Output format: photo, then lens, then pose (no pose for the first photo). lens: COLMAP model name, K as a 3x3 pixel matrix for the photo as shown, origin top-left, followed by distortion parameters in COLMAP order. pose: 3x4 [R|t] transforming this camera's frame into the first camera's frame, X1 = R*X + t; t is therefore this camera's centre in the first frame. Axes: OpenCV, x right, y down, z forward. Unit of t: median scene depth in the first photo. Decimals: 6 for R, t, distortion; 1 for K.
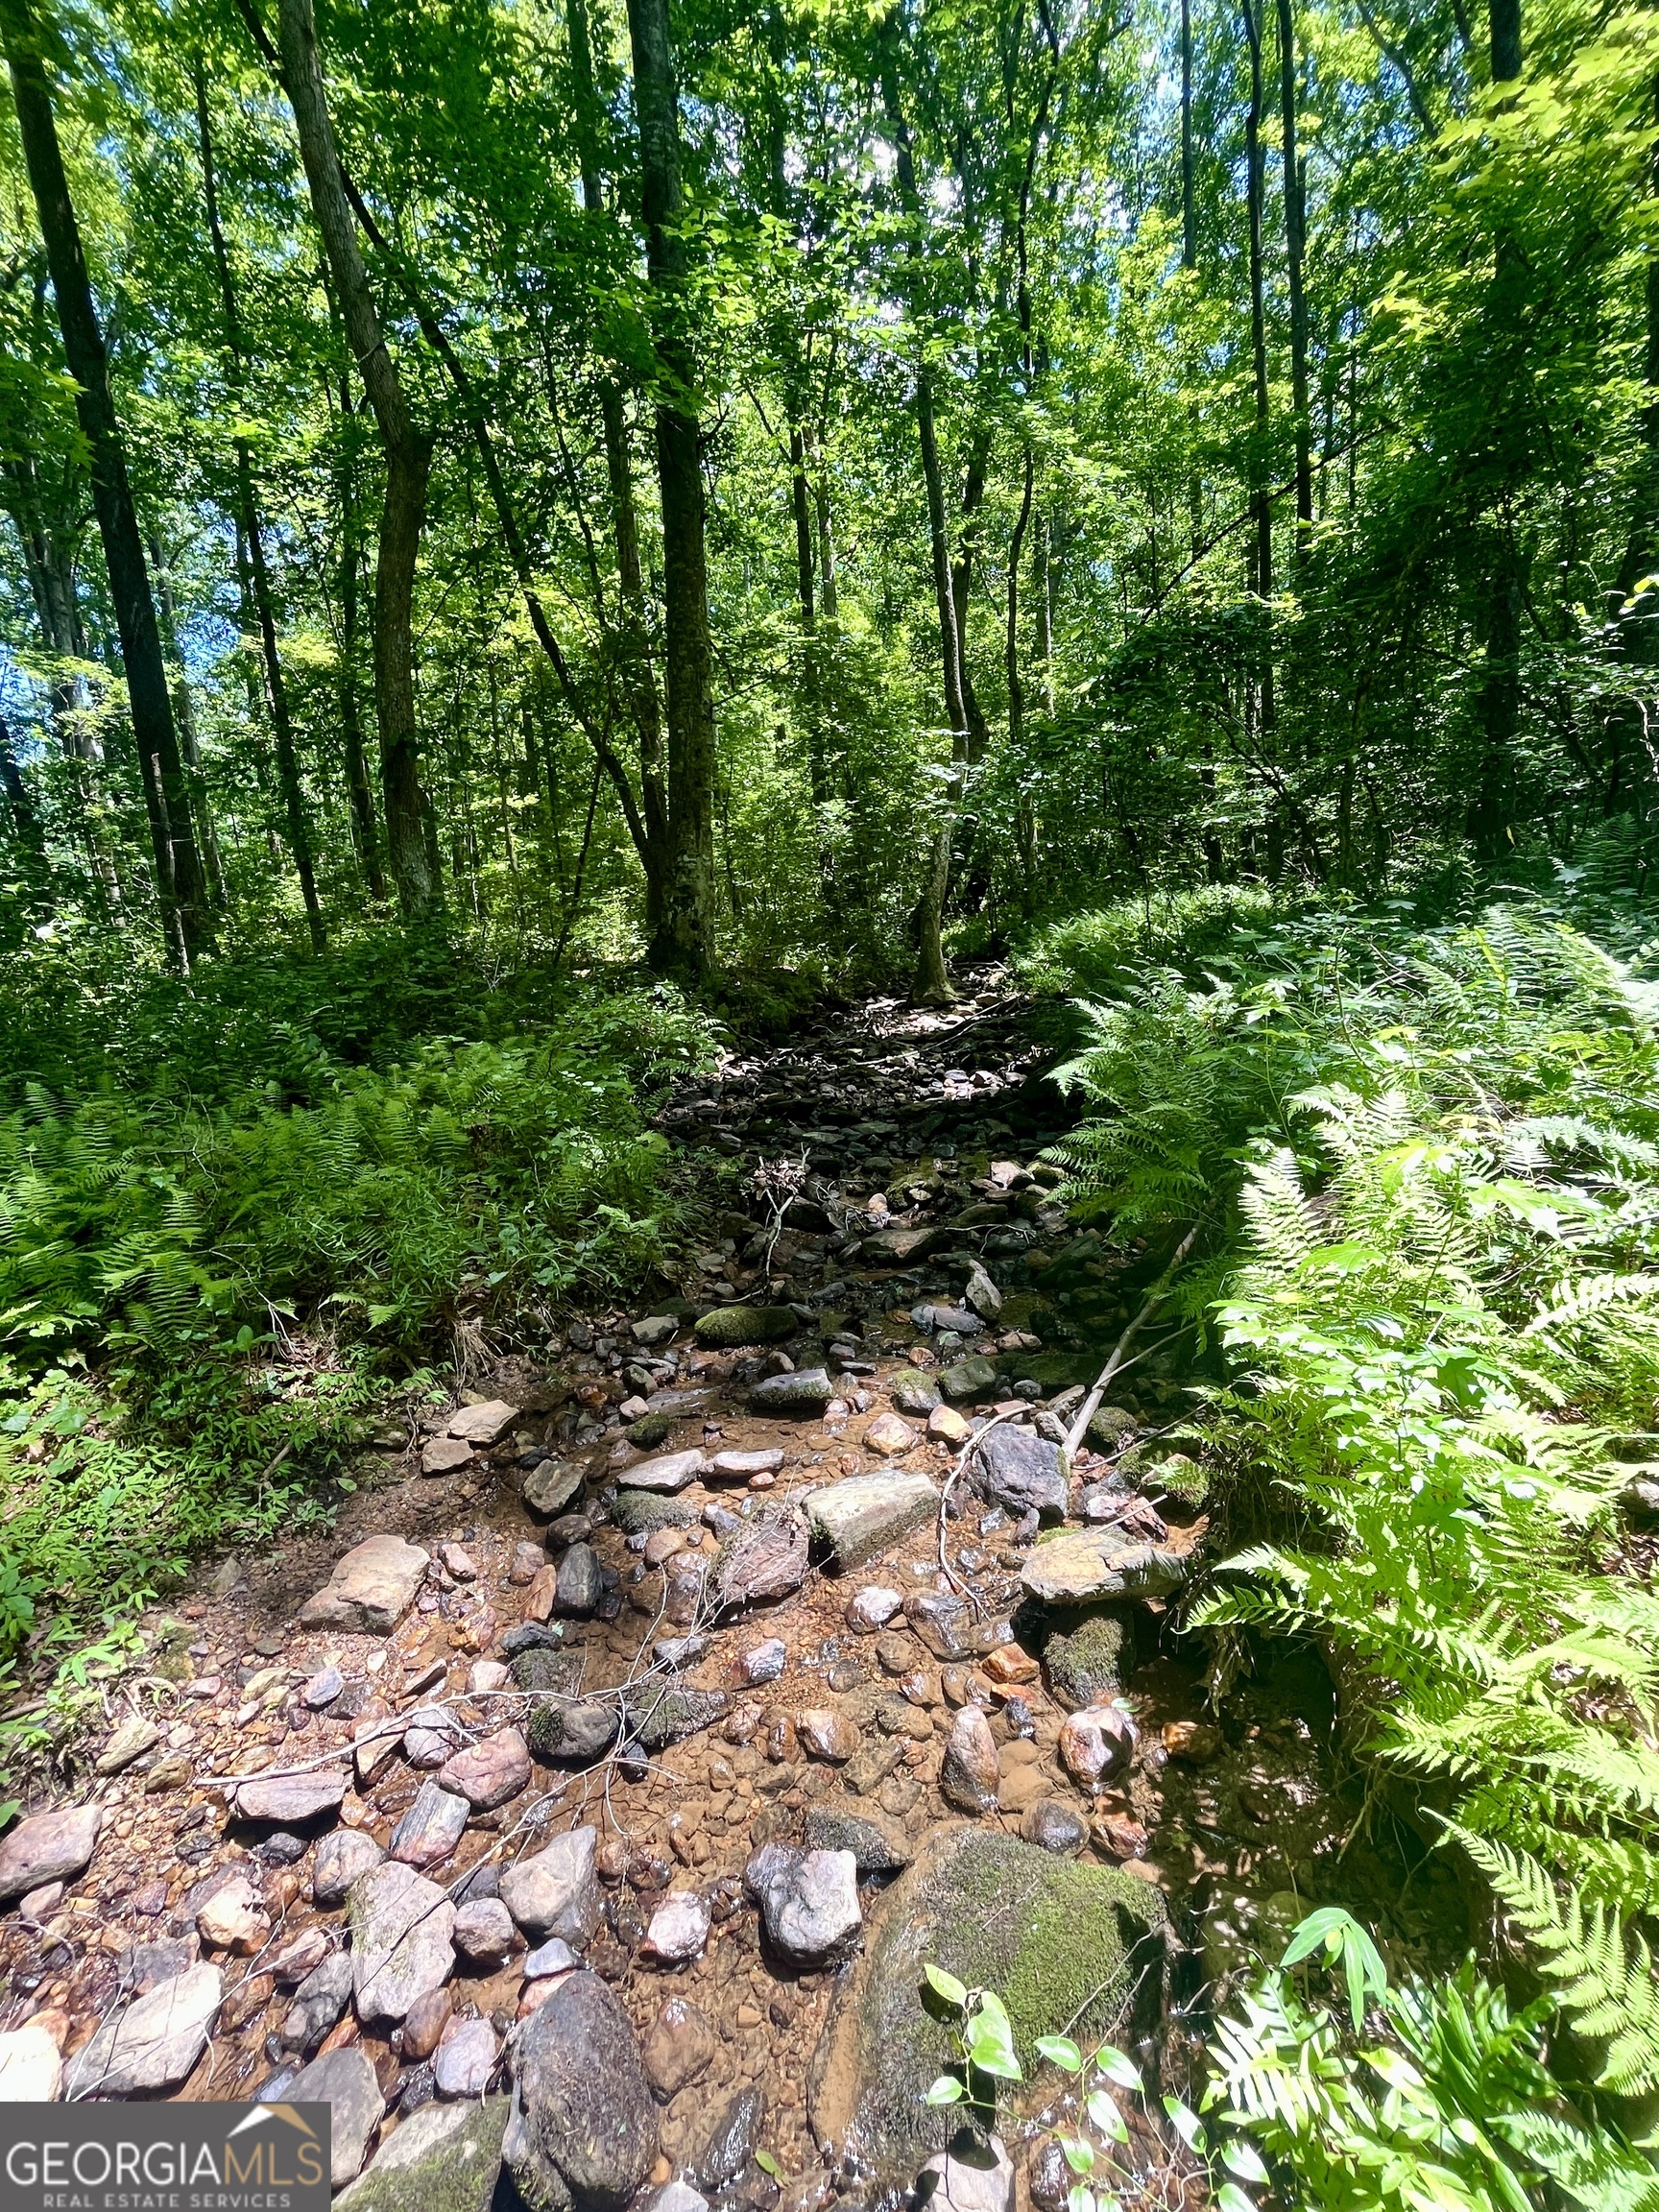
lens RADIAL K [[939.9, 0, 829.5], [0, 939.9, 1106.0], [0, 0, 1]] dist [0.001164, 0.000145]
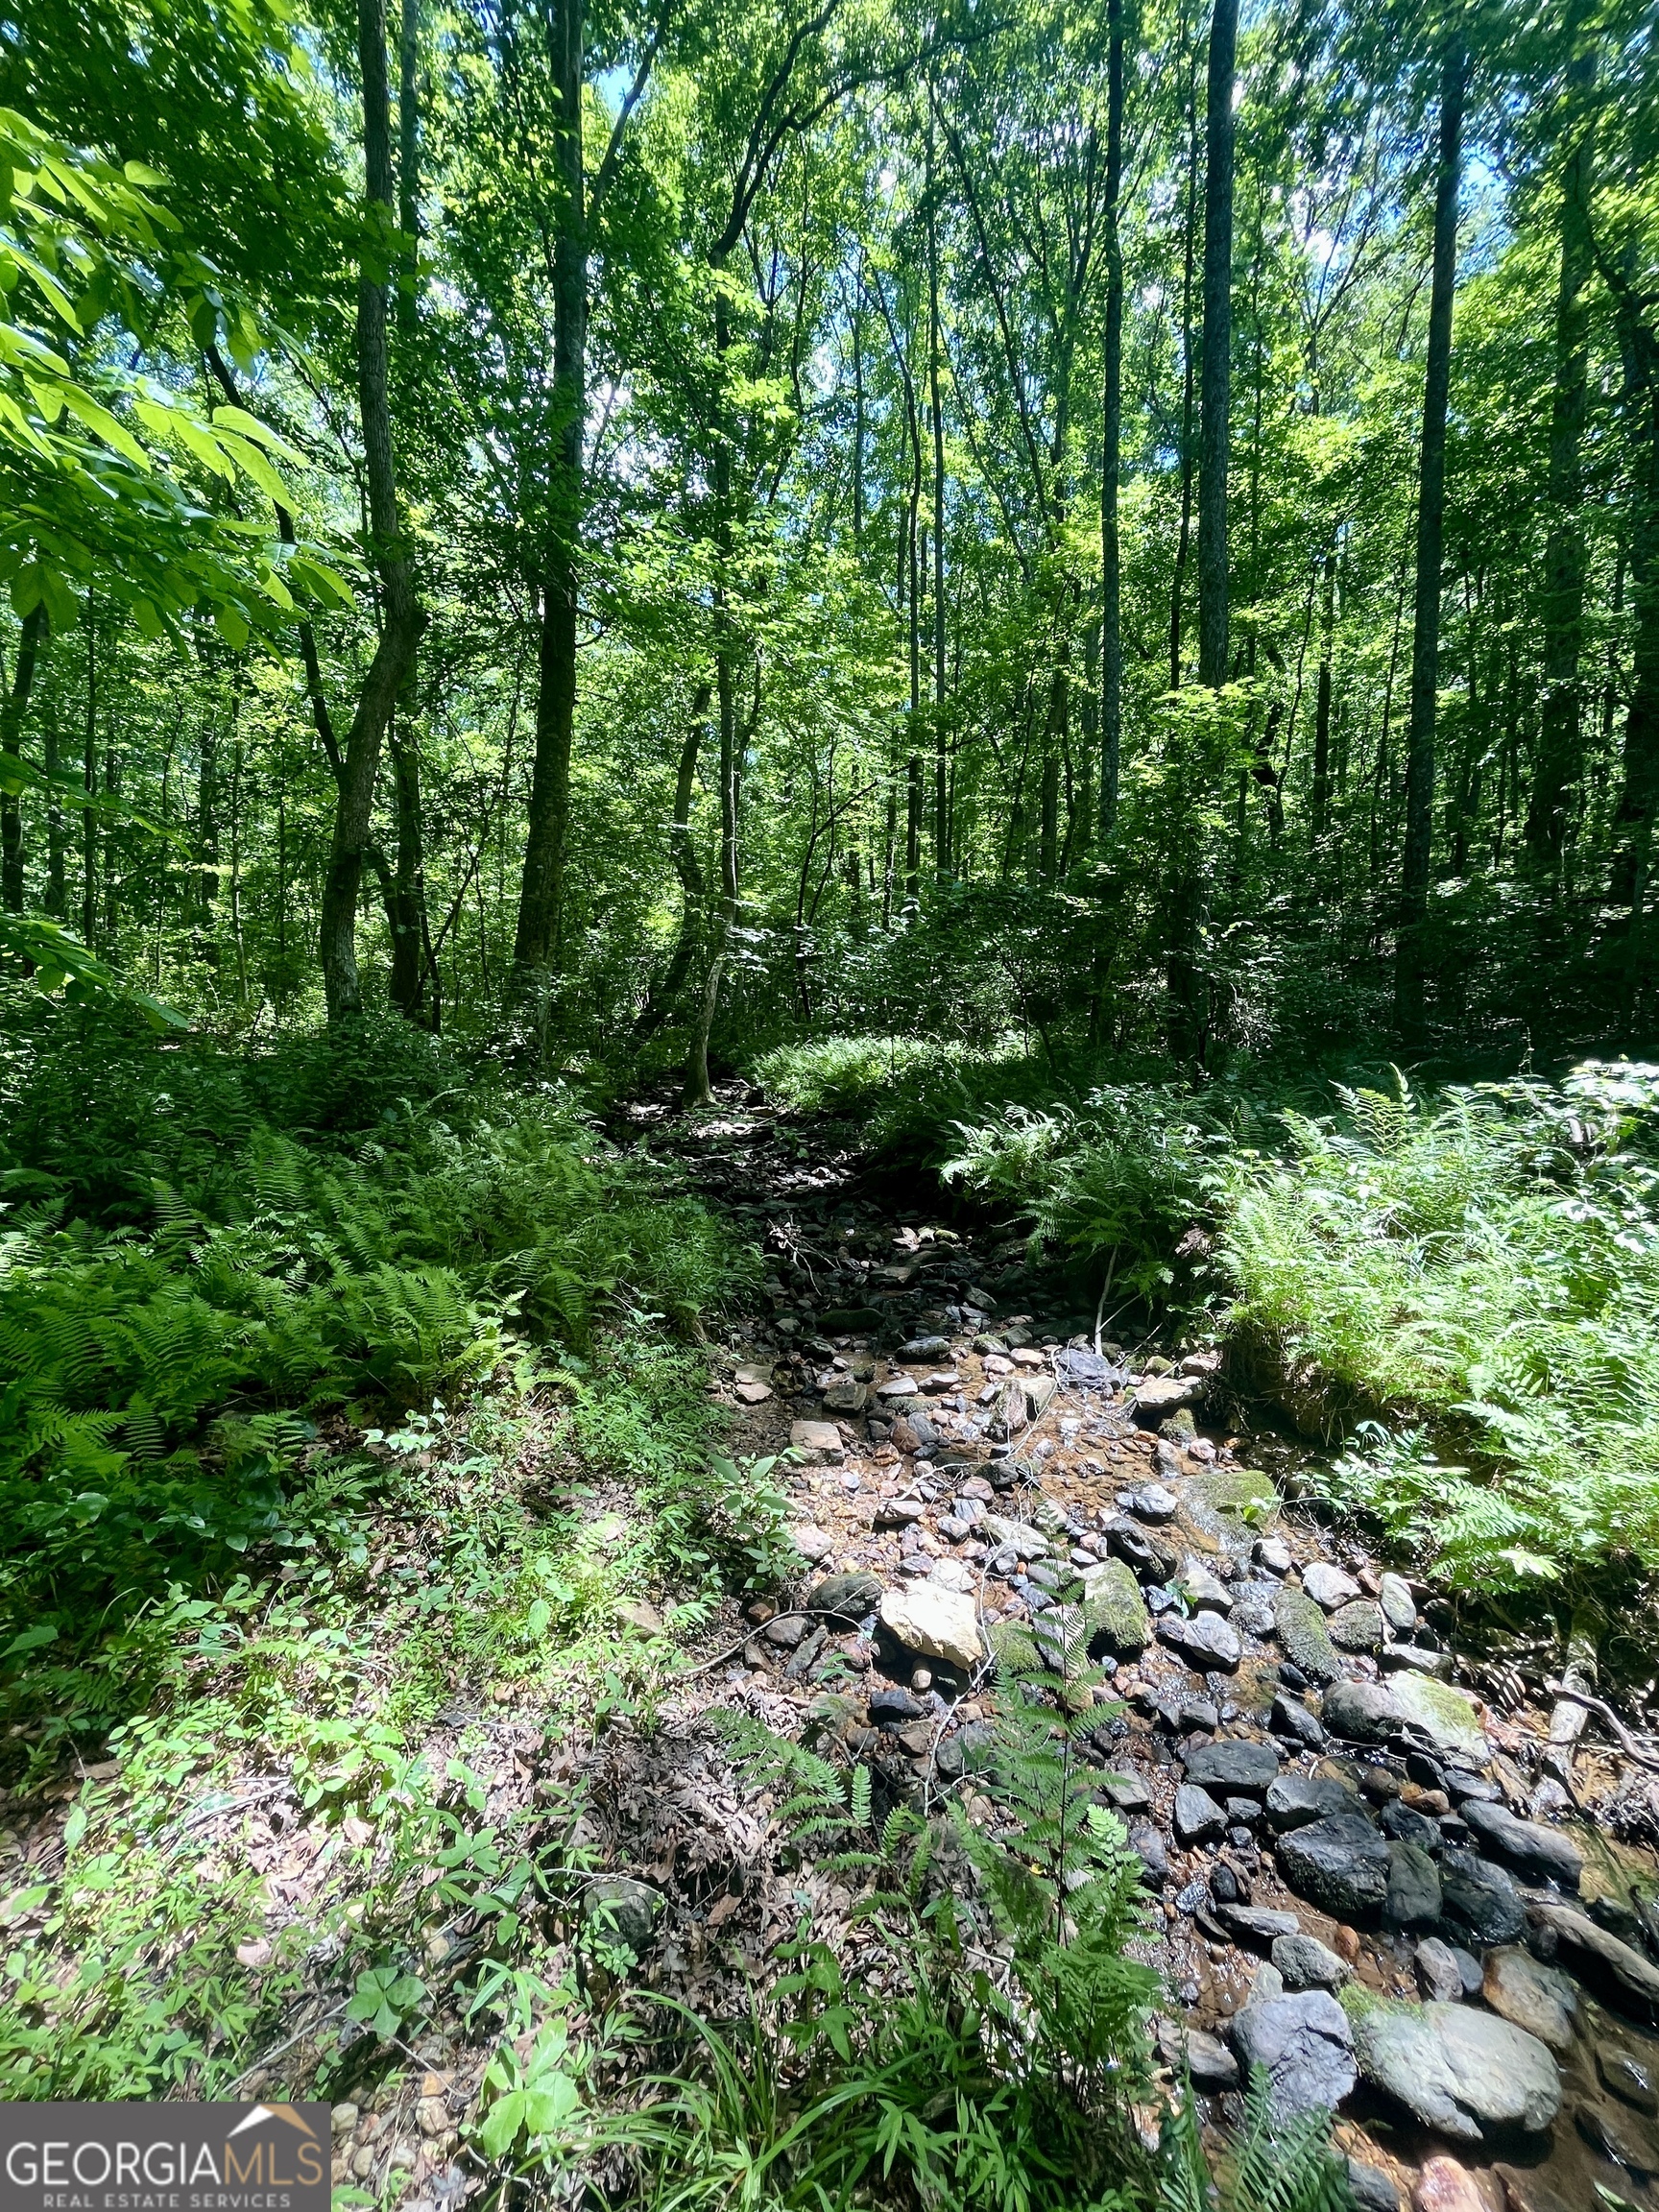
lens RADIAL K [[892.8, 0, 829.5], [0, 892.8, 1106.0], [0, 0, 1]] dist [-0.002548, -0.000229]
pose [[0.910049, 0.074104, 0.407822, -0.919383], [-0.025096, 0.991935, -0.124239, 0.085573], [-0.413740, 0.102829, 0.904569, -0.411287]]
